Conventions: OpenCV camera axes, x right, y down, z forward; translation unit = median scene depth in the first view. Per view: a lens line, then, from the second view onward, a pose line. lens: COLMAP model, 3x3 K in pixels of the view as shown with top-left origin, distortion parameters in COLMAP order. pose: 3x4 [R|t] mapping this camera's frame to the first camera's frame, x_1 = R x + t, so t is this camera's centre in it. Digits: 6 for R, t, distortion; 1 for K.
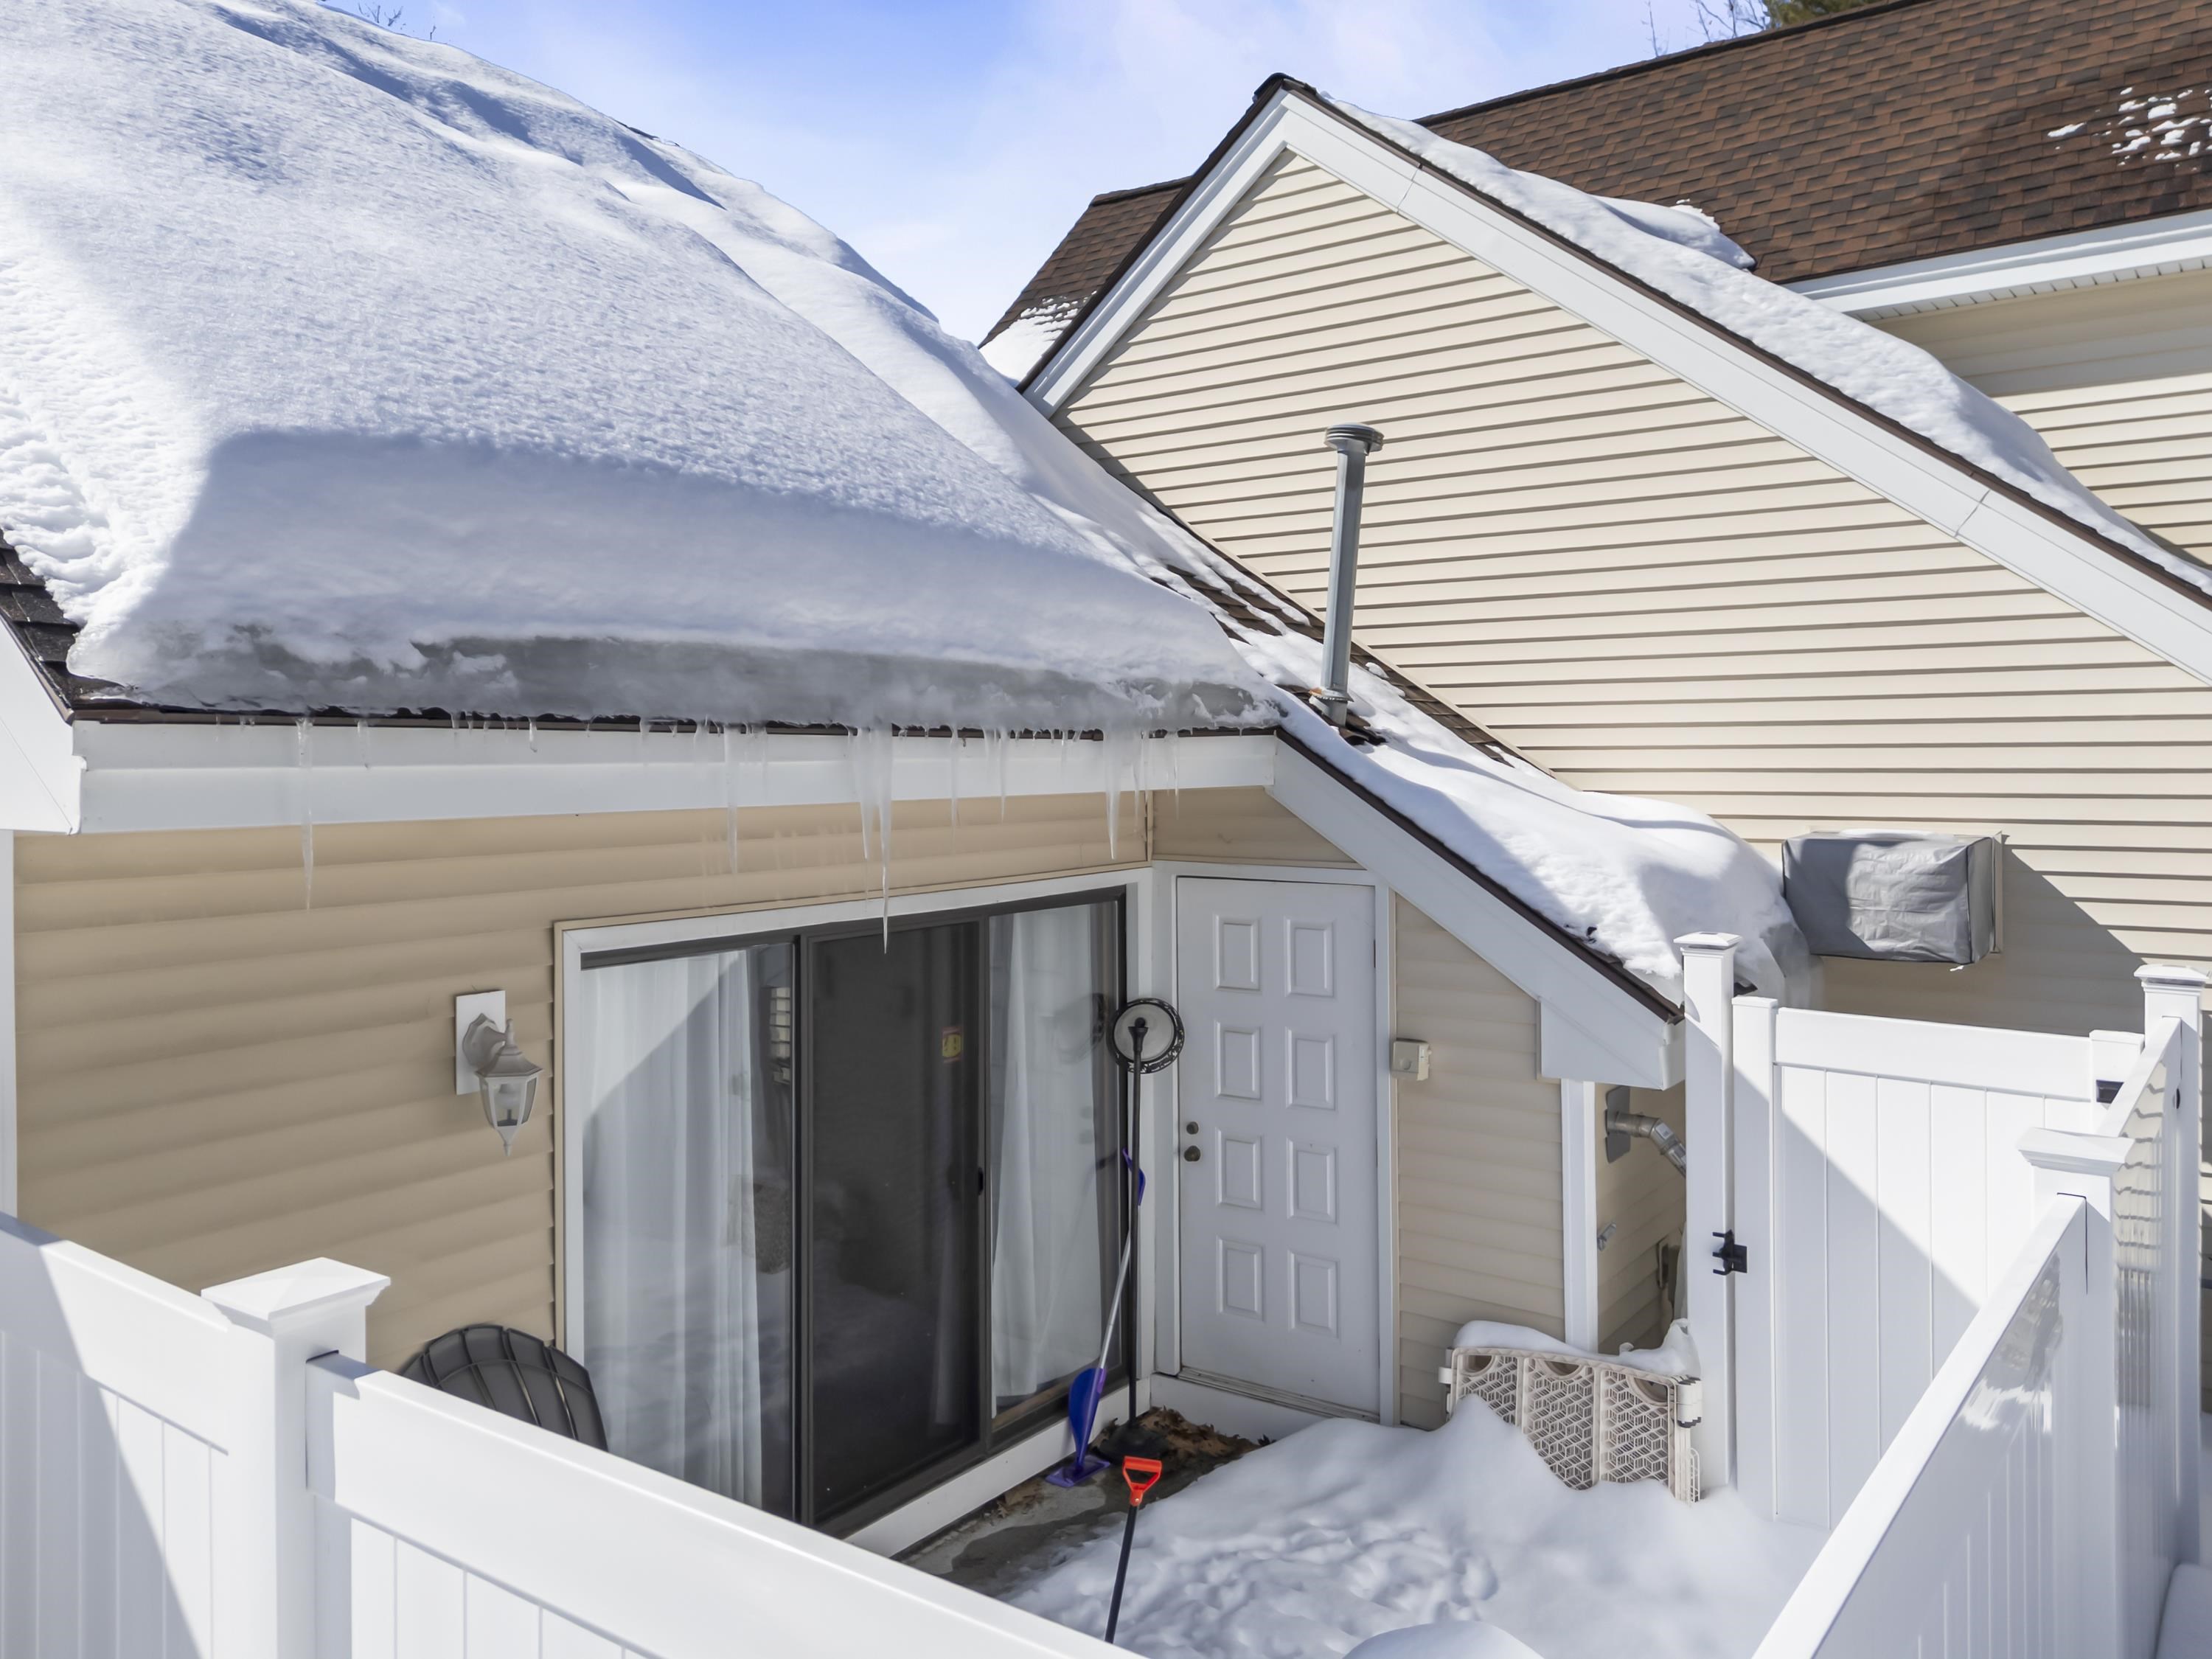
lens RADIAL K [[1687.6, 0, 1105.6], [0, 1687.6, 791.4], [0, 0, 1]] dist [0.097763, -0.056053]
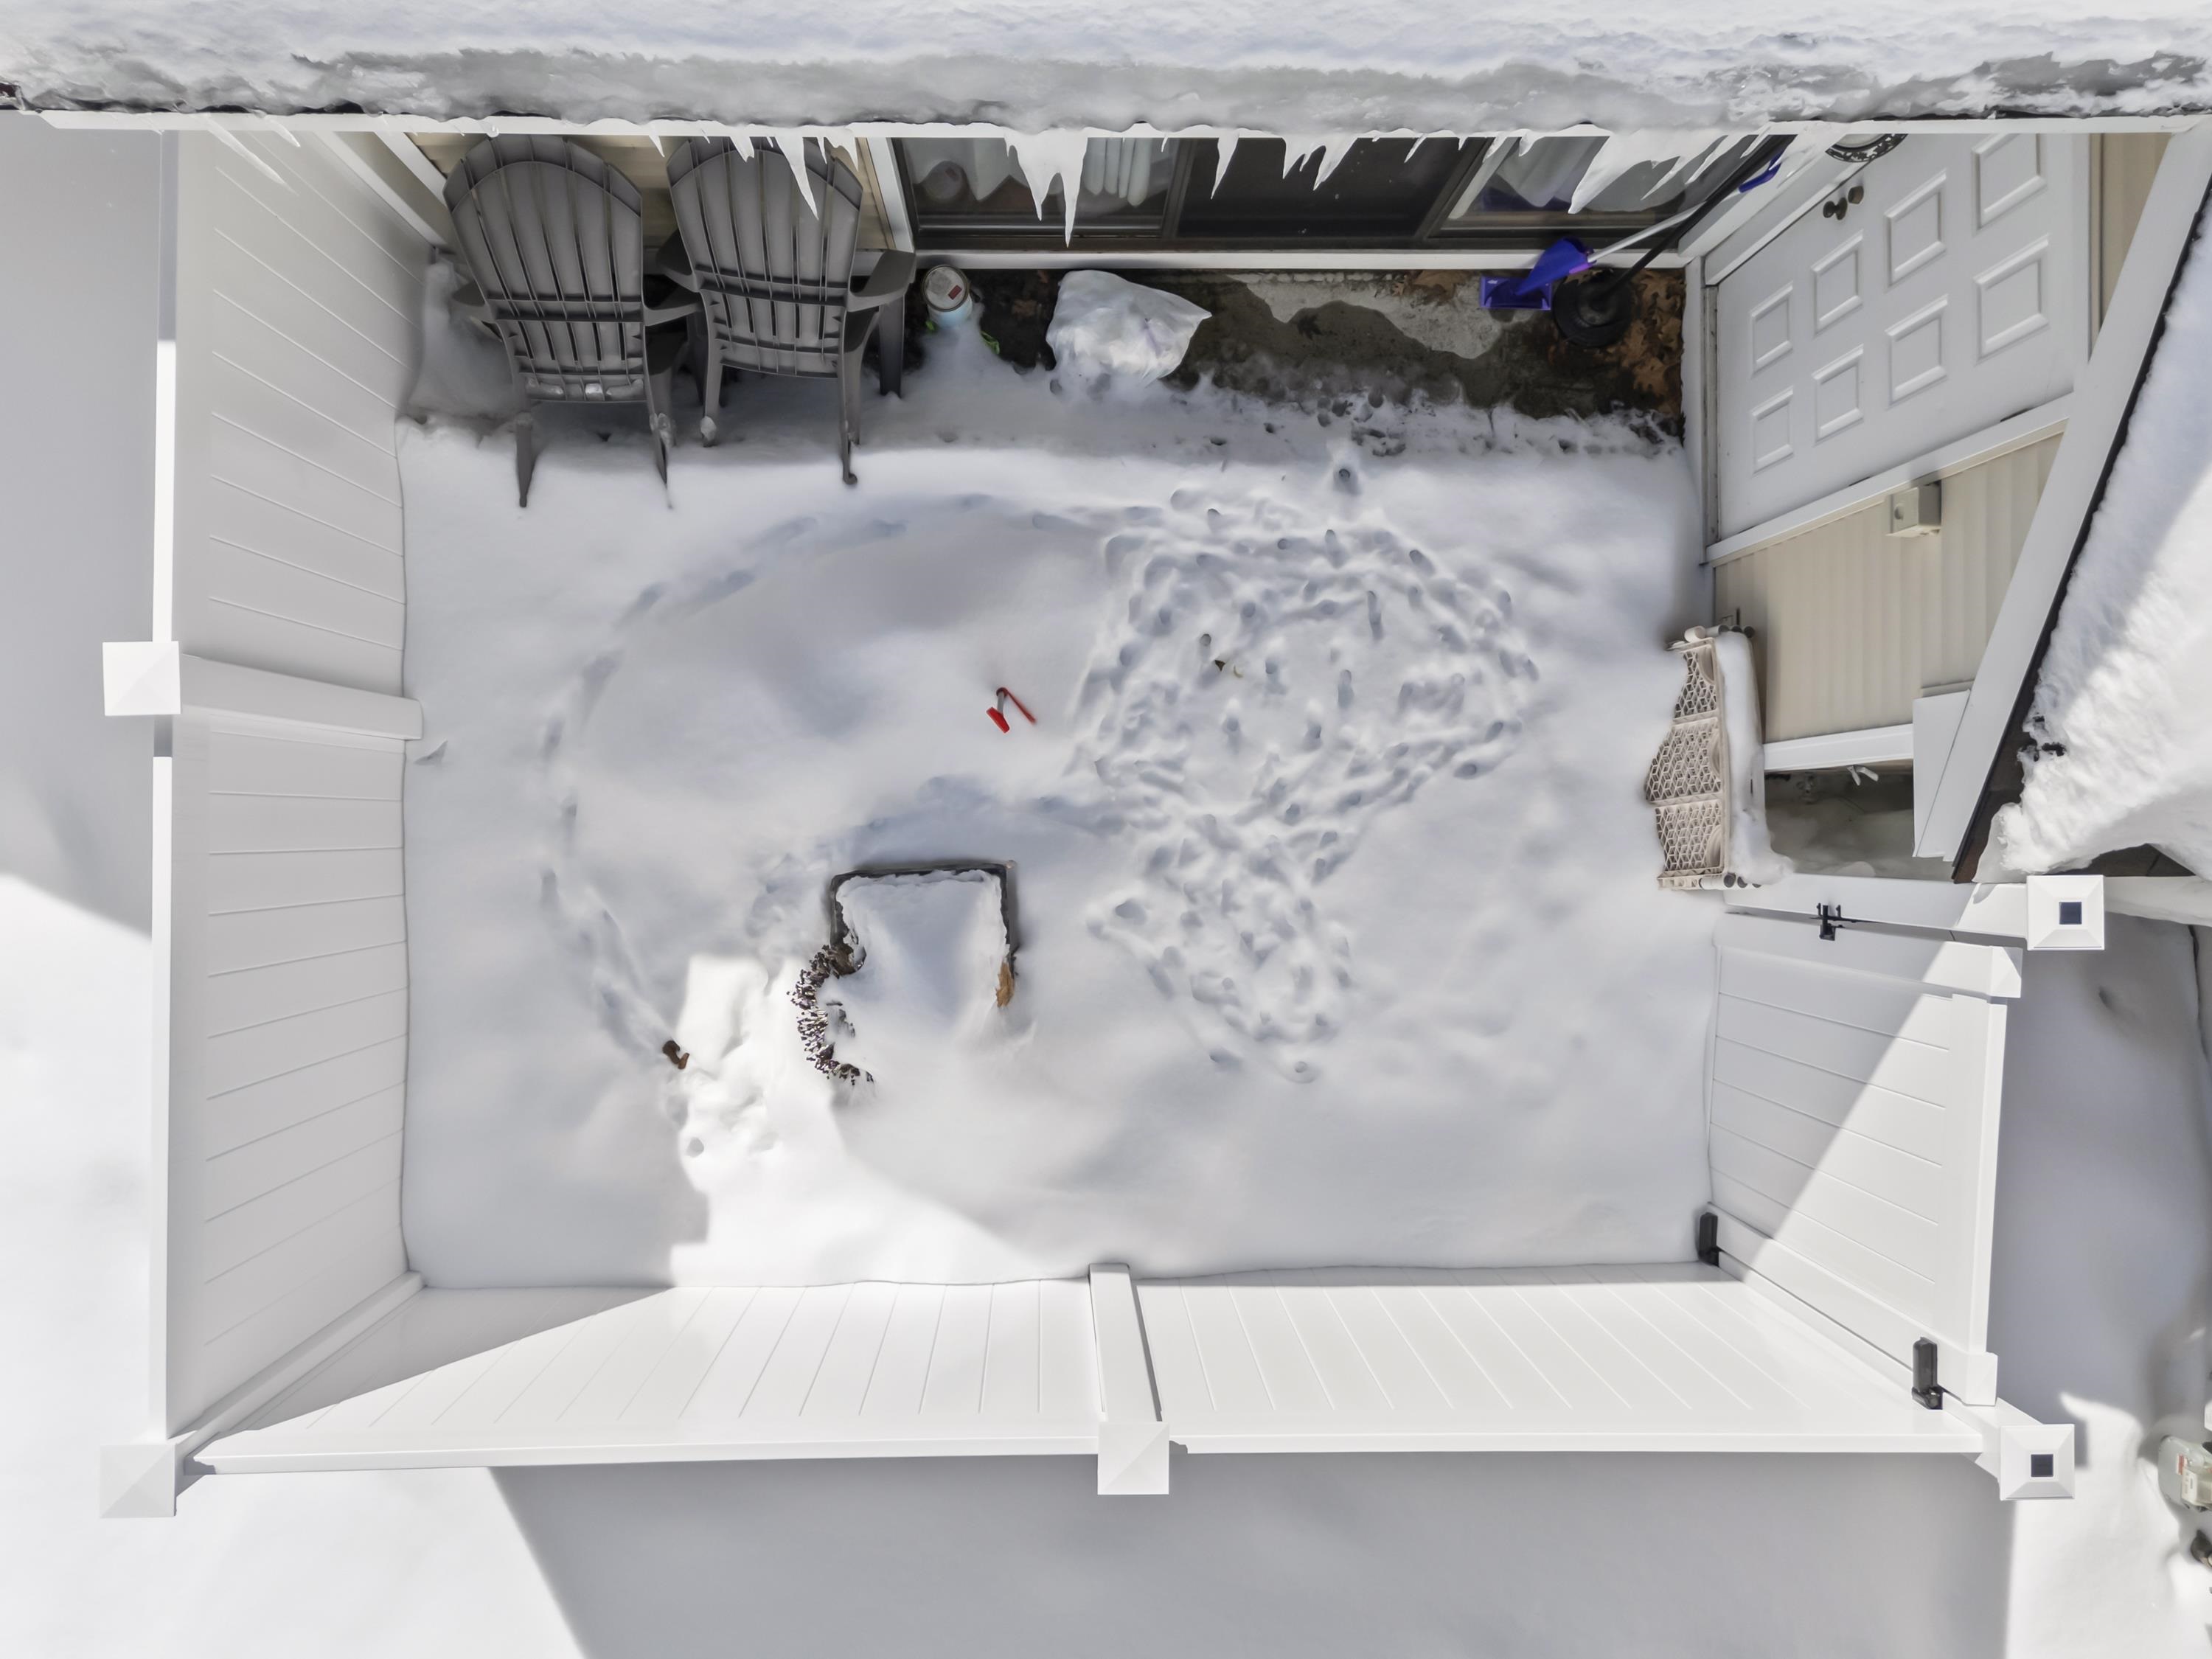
lens RADIAL K [[1687.6, 0, 1105.6], [0, 1687.6, 791.4], [0, 0, 1]] dist [0.097763, -0.056053]
pose [[0.592709, 0.805400, 0.005165, 0.077189], [-0.037930, 0.021507, 0.999049, -0.619003], [0.804523, -0.592341, 0.043296, 0.696573]]
